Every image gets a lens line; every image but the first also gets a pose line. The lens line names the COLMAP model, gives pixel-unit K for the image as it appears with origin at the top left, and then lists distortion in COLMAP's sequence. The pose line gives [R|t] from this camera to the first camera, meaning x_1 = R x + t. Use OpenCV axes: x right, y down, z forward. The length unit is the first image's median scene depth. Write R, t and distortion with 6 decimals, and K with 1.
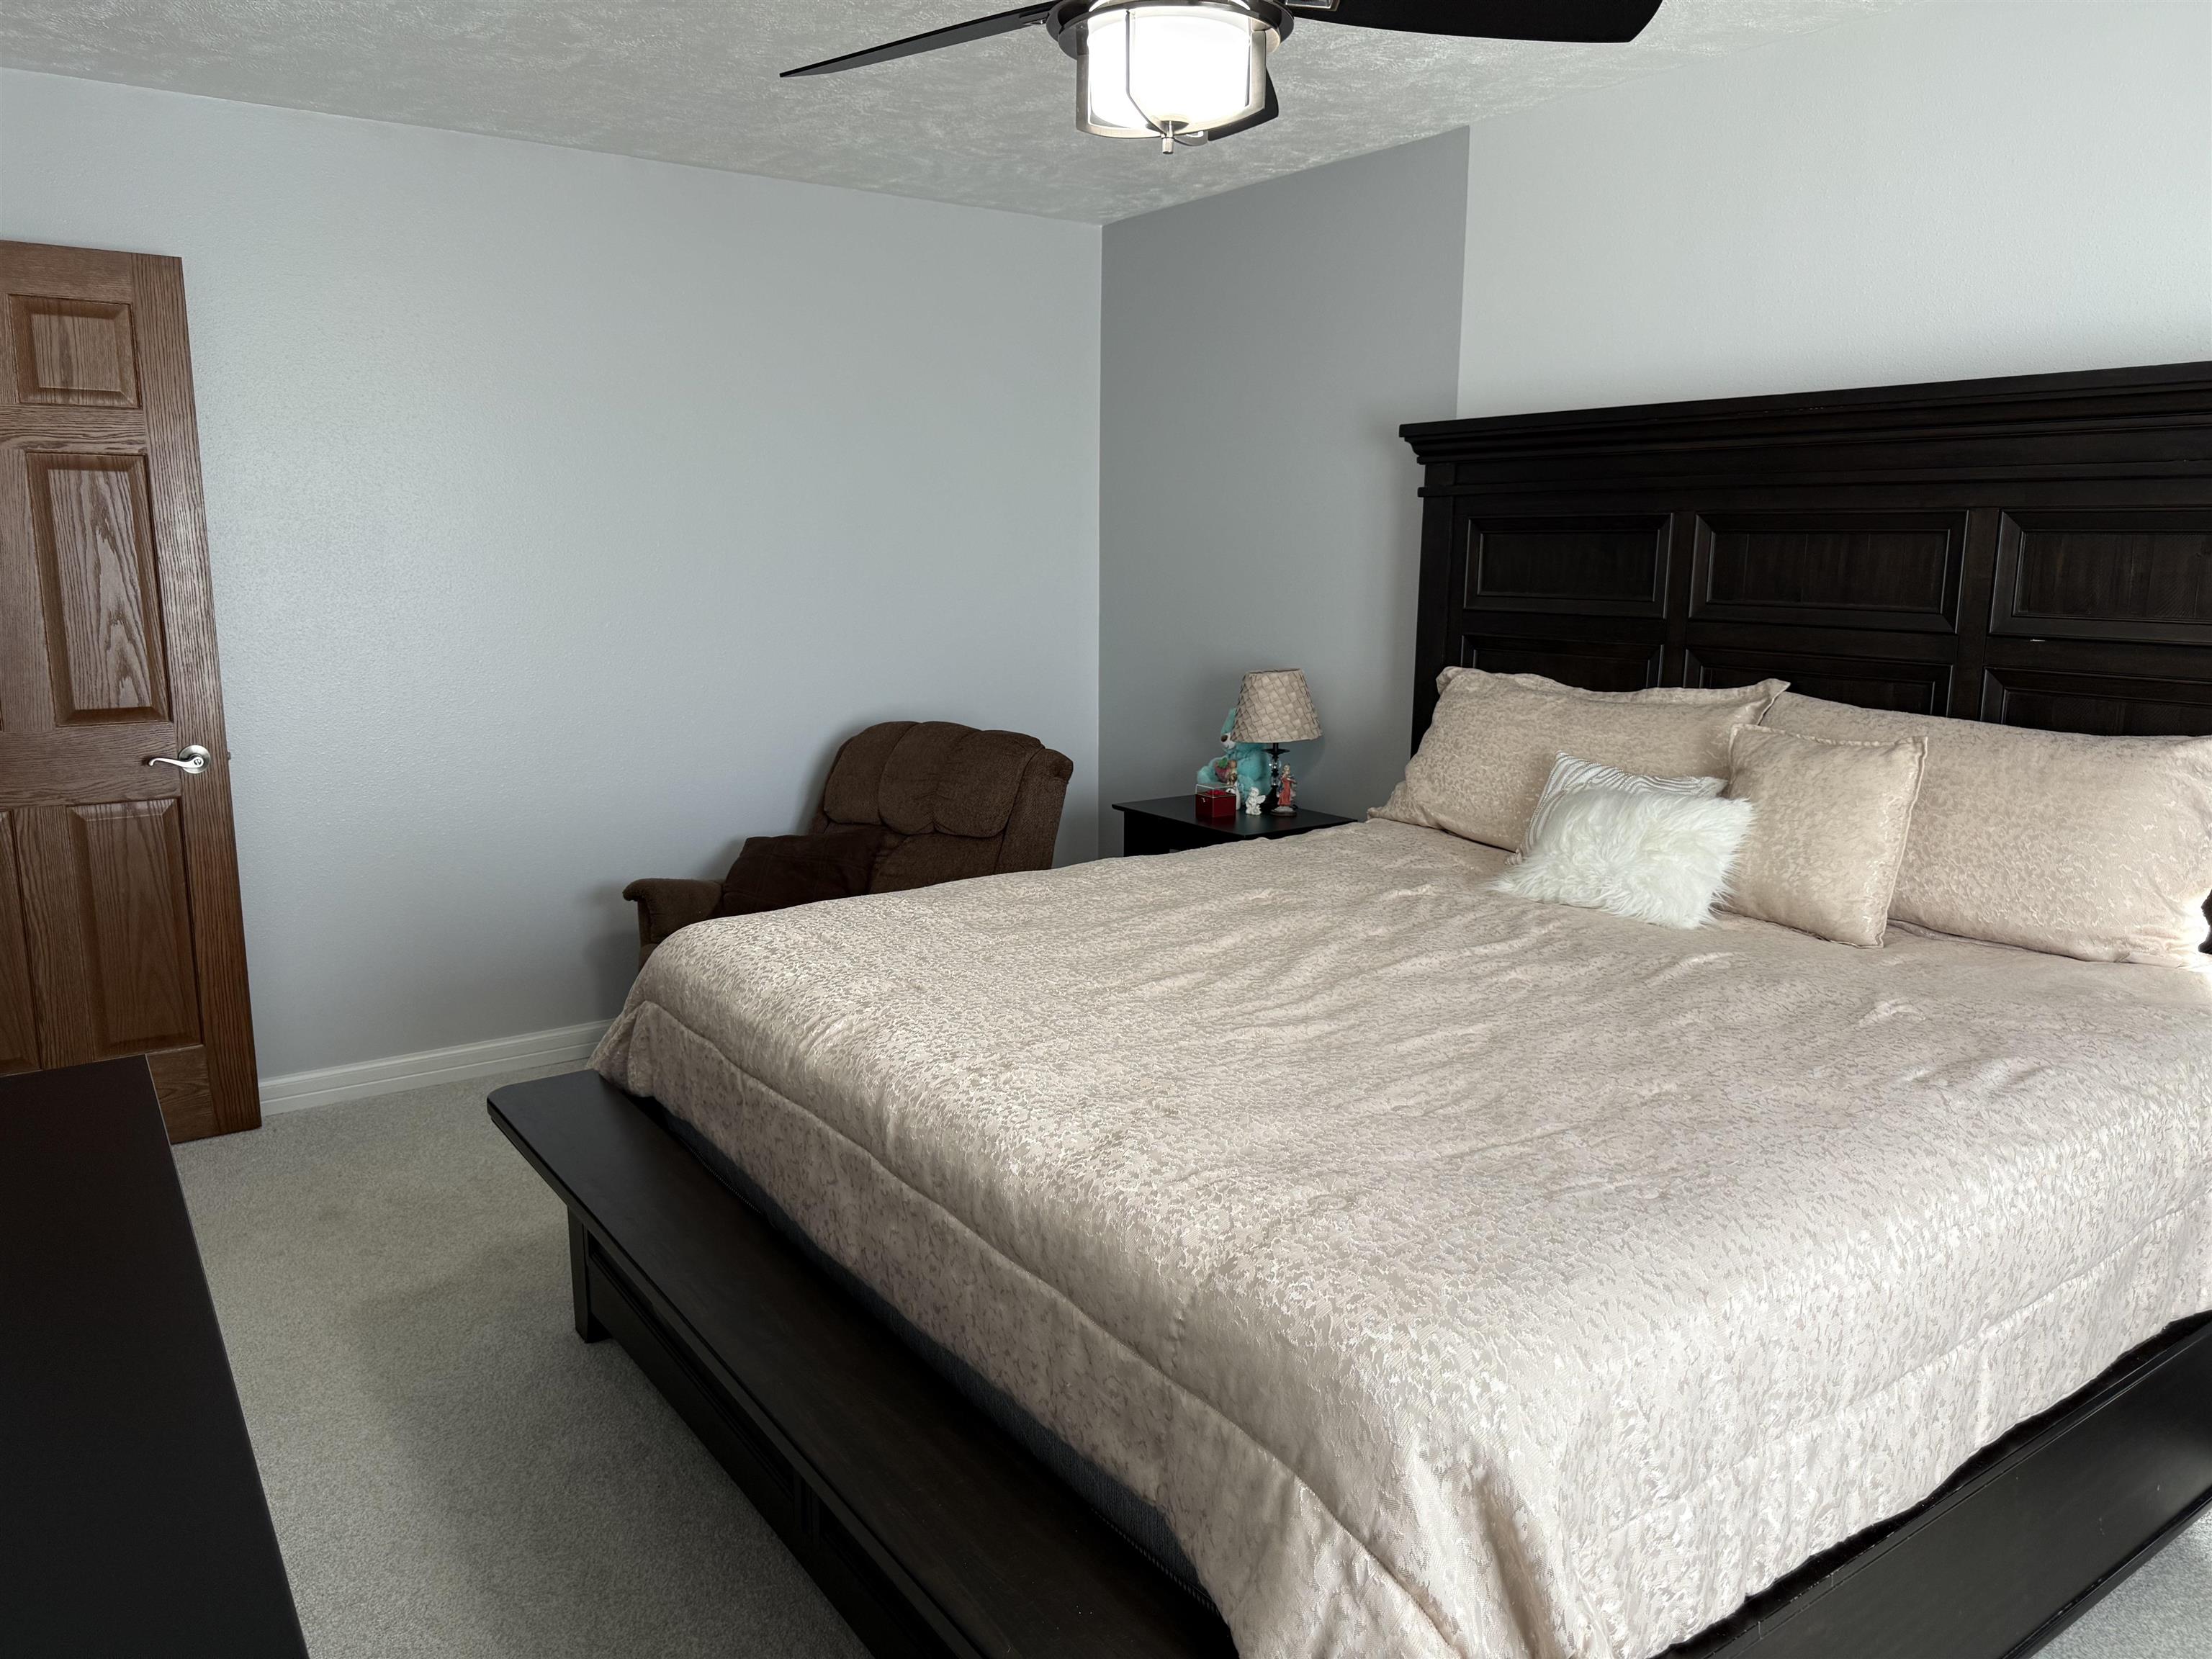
lens RADIAL K [[1567.2, 0, 1119.4], [0, 1567.2, 835.8], [0, 0, 1]] dist [0.100970, -0.125115]
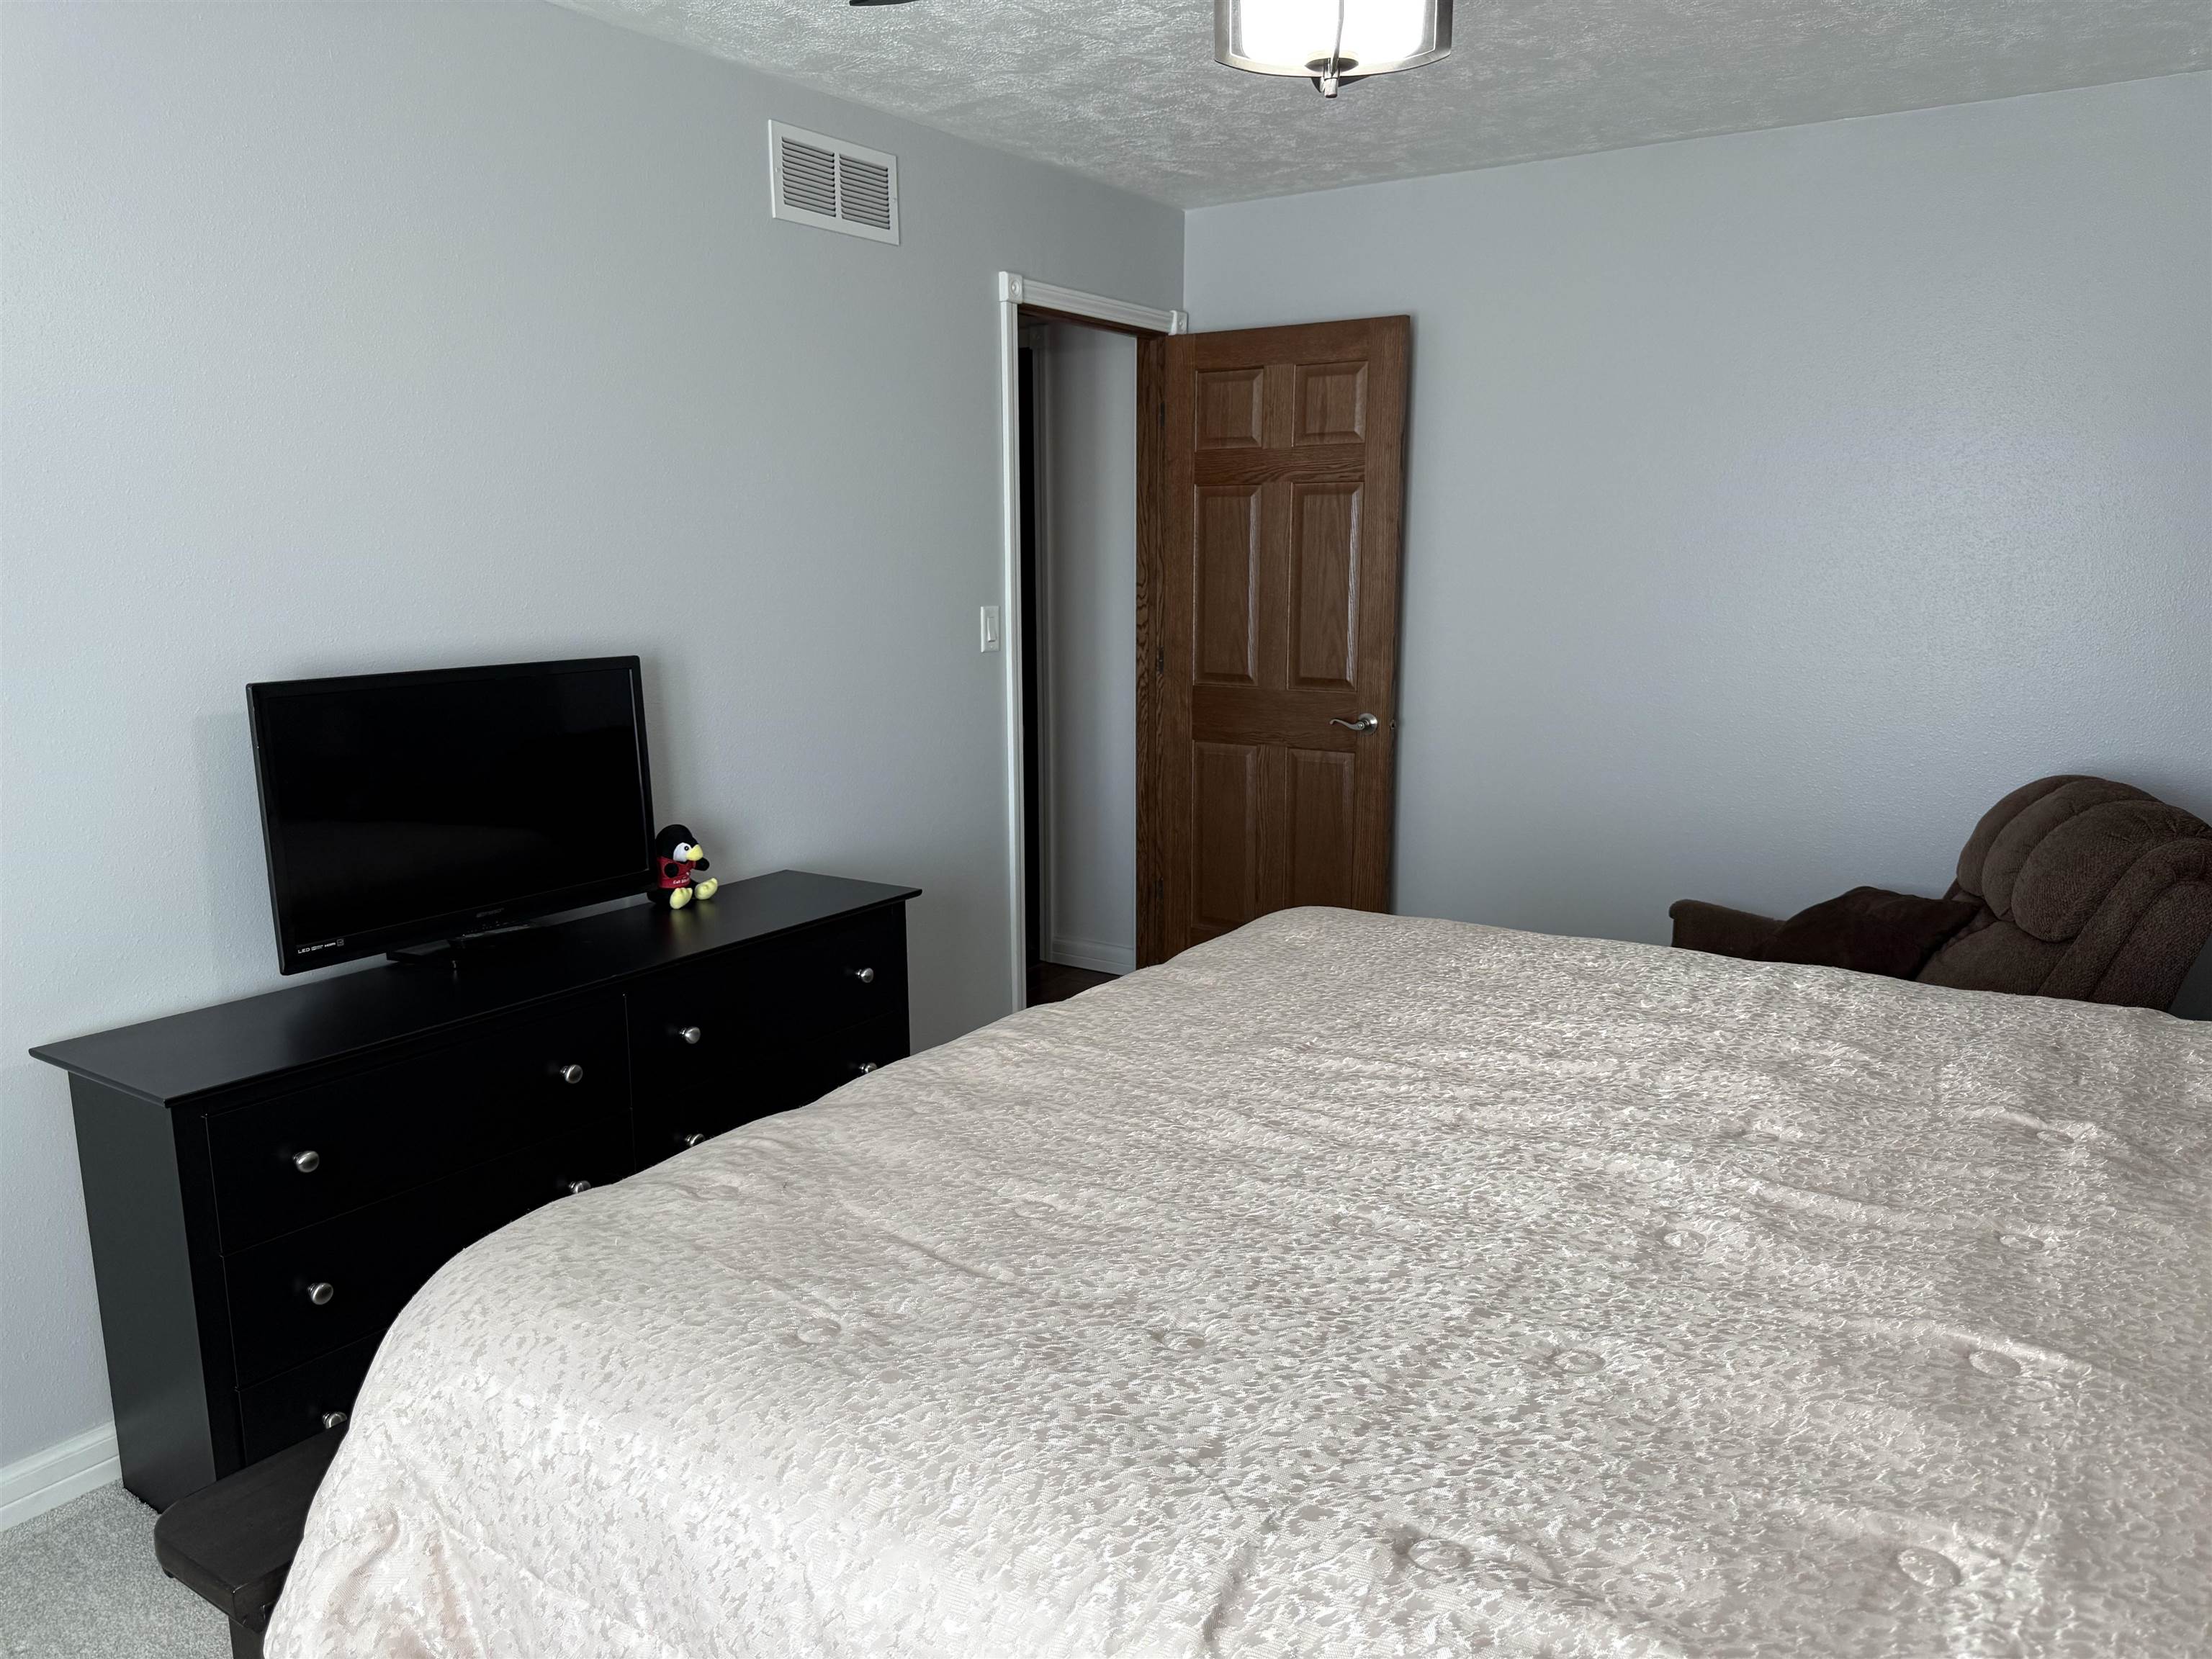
lens RADIAL K [[1567.2, 0, 1119.4], [0, 1567.2, 835.8], [0, 0, 1]] dist [0.100970, -0.125115]
pose [[0.368487, 0.167058, -0.914499, 0.531063], [-0.168622, 0.979414, 0.110972, -0.071488], [0.914212, 0.113313, 0.389071, 0.382680]]
